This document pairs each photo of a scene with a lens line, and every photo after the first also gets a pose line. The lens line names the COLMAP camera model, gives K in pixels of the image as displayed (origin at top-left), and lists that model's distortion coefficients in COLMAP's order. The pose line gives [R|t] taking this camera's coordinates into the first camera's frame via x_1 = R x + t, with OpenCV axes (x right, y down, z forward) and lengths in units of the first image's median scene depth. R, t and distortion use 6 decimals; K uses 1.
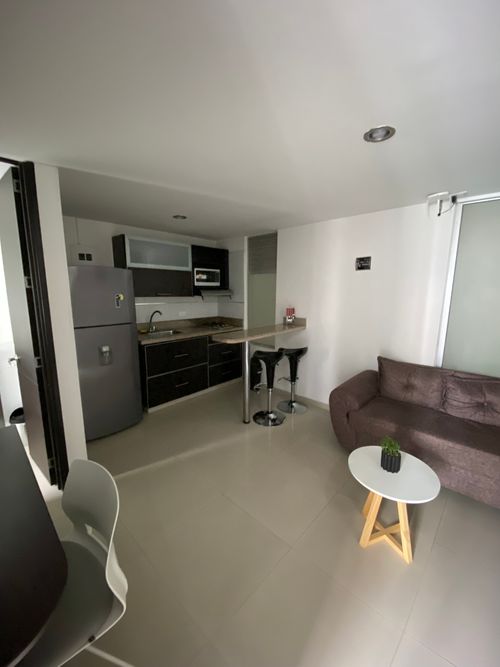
lens RADIAL K [[273.7, 0, 250.1], [0, 273.7, 334.7], [0, 0, 1]] dist [0.006805, -0.012043]
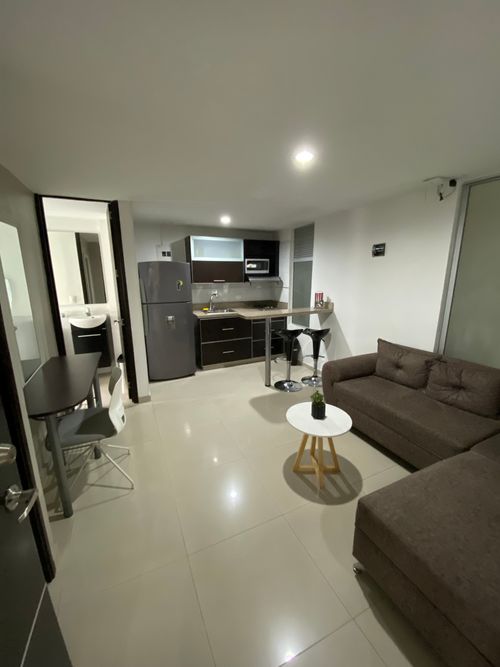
lens RADIAL K [[273.7, 0, 251.0], [0, 273.7, 335.8], [0, 0, 1]] dist [0.006805, -0.012043]
pose [[0.925792, 0.070195, -0.371458, 0.302257], [-0.051143, 0.996832, 0.060909, 0.022287], [0.374557, -0.037392, 0.926450, -0.131458]]
